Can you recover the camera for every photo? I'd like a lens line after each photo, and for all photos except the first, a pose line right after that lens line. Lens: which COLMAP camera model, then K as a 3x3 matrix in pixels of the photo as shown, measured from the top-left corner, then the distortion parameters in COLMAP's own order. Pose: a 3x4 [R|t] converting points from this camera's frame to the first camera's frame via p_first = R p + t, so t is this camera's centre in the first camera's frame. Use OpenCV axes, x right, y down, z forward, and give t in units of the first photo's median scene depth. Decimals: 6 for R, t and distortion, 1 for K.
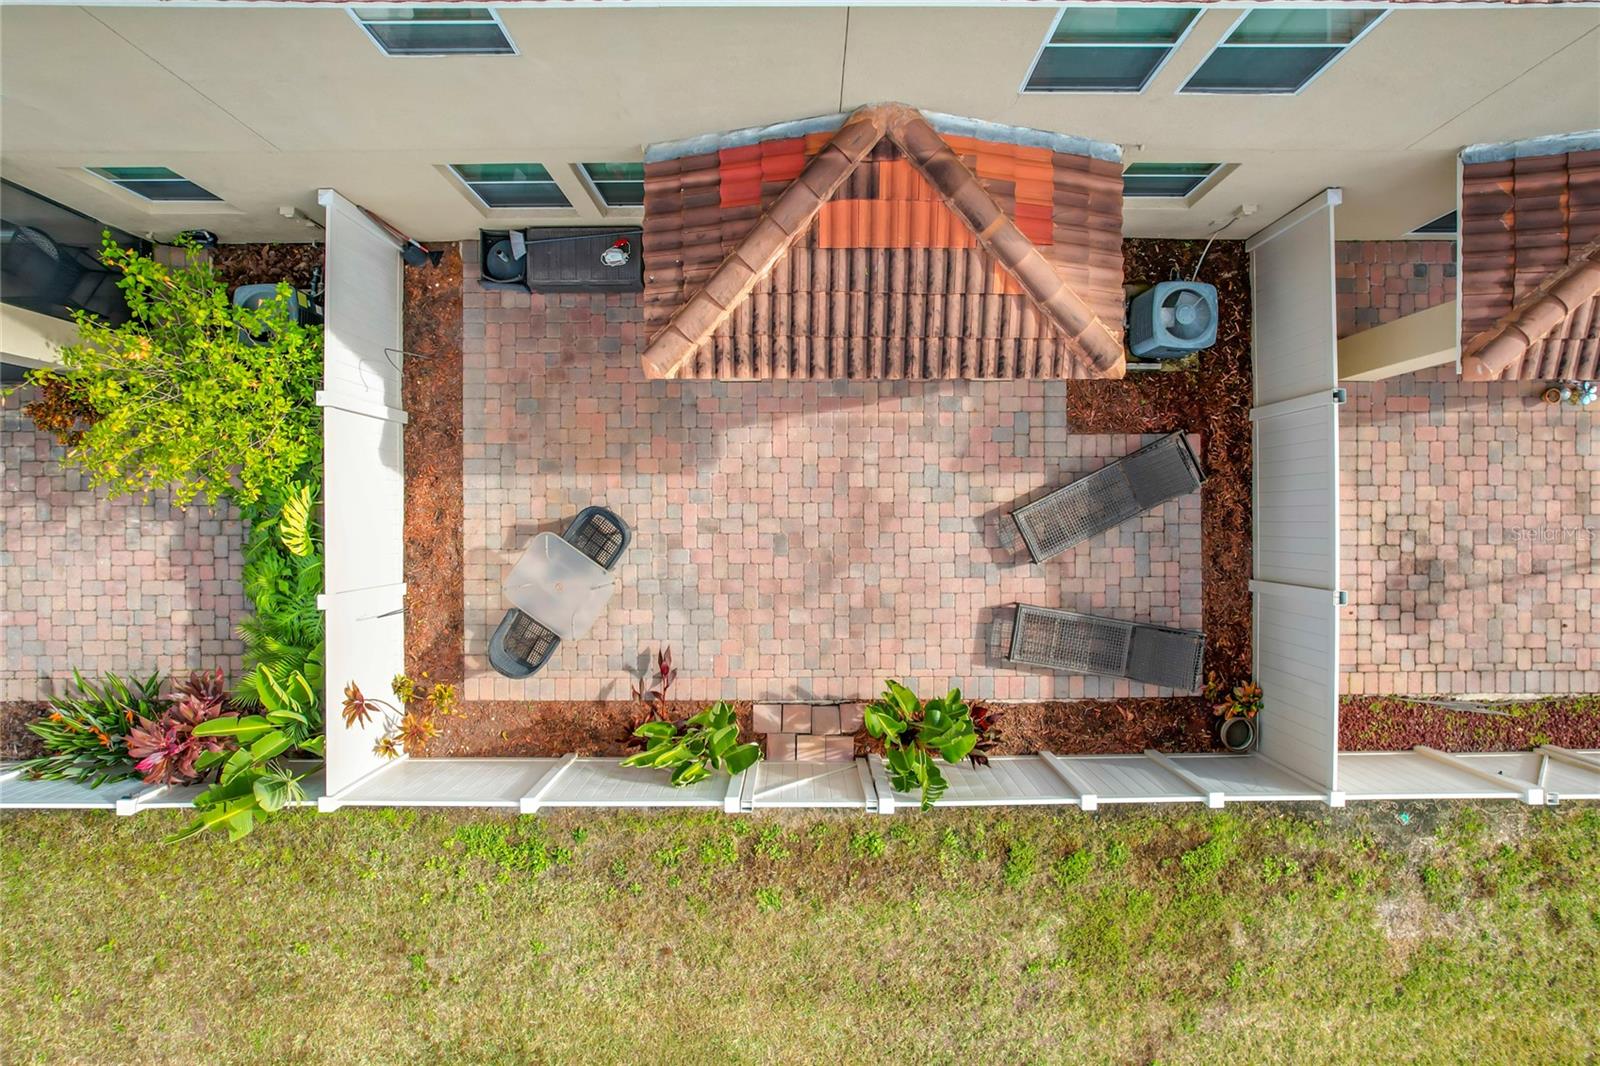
lens RADIAL K [[1039.0, 0, 800.6], [0, 1039.0, 527.0], [0, 0, 1]] dist [-0.070338, 0.061990]
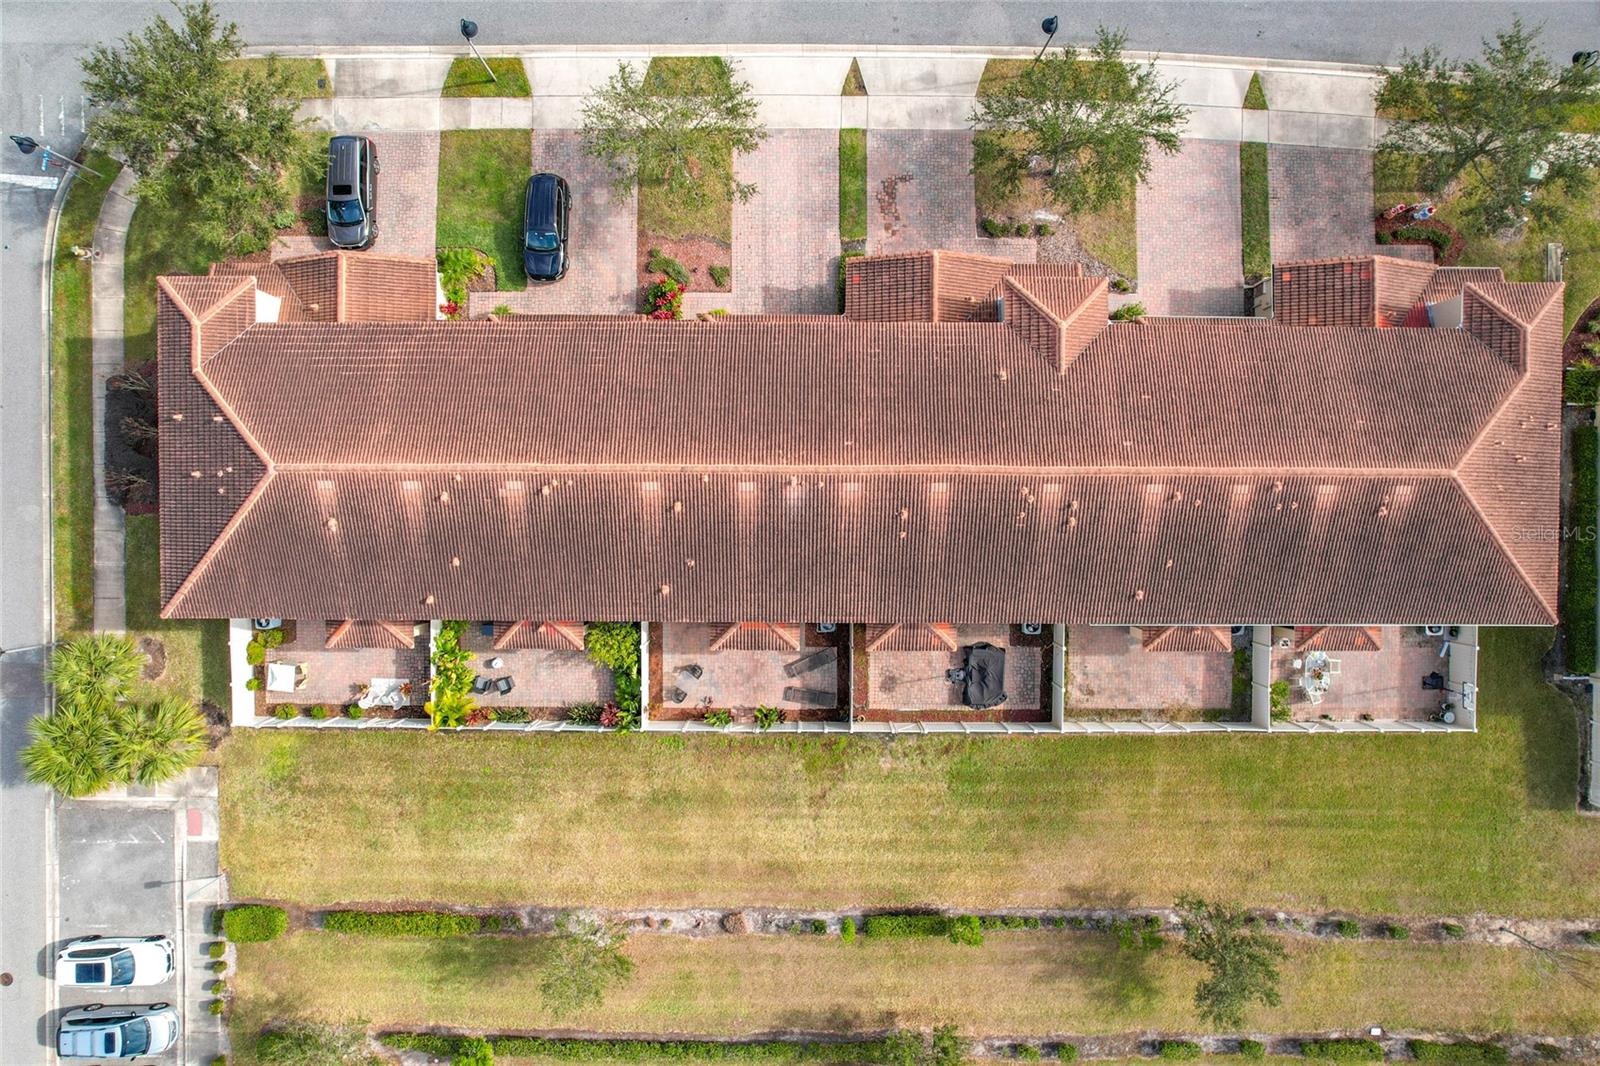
lens RADIAL K [[1039.0, 0, 802.9], [0, 1039.0, 533.9], [0, 0, 1]] dist [-0.070338, 0.061990]
pose [[0.999942, 0.009617, 0.004836, 0.224644], [-0.009726, 0.999688, 0.023024, -0.653995], [-0.004613, -0.023070, 0.999723, -3.265870]]
